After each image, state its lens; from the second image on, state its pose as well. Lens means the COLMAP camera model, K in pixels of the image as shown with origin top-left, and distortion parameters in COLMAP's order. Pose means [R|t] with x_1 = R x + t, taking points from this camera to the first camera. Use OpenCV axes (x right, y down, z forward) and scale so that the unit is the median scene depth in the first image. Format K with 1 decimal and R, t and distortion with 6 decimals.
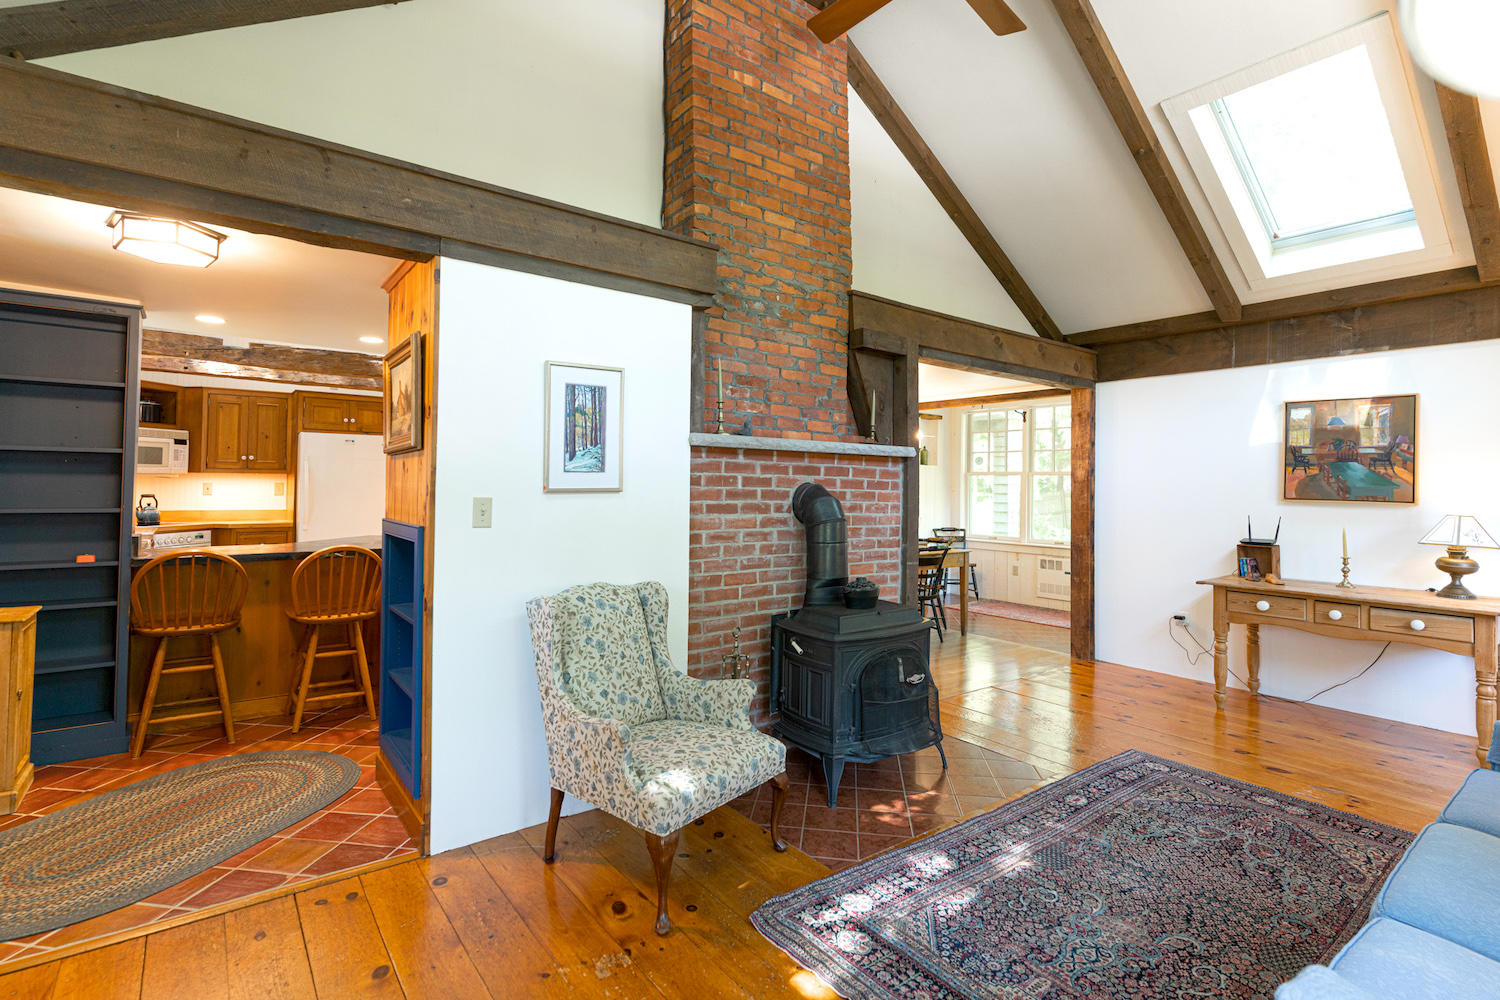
lens RADIAL K [[704.9, 0, 748.1], [0, 704.9, 474.9], [0, 0, 1]] dist [-0.000916, 0.001474]
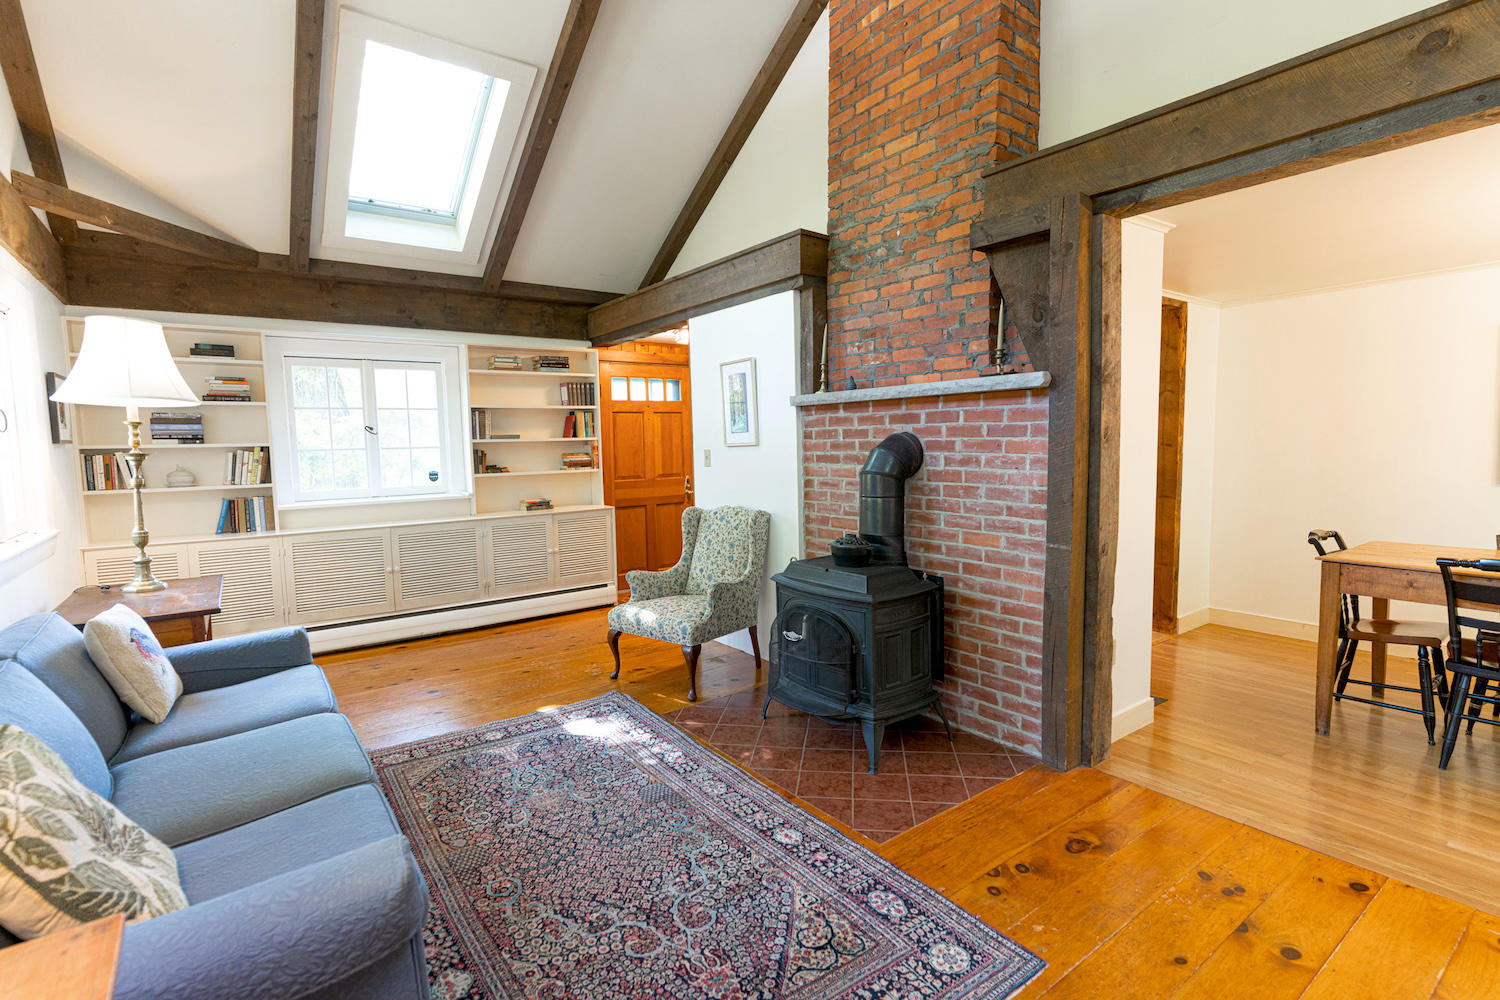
lens RADIAL K [[704.9, 0, 751.3], [0, 704.9, 500.8], [0, 0, 1]] dist [-0.000916, 0.001474]
pose [[-0.002904, 0.073376, -0.997300, 1.026917], [0.039688, 0.996527, 0.073204, 0.025553], [0.999208, -0.039368, -0.005806, 0.823447]]
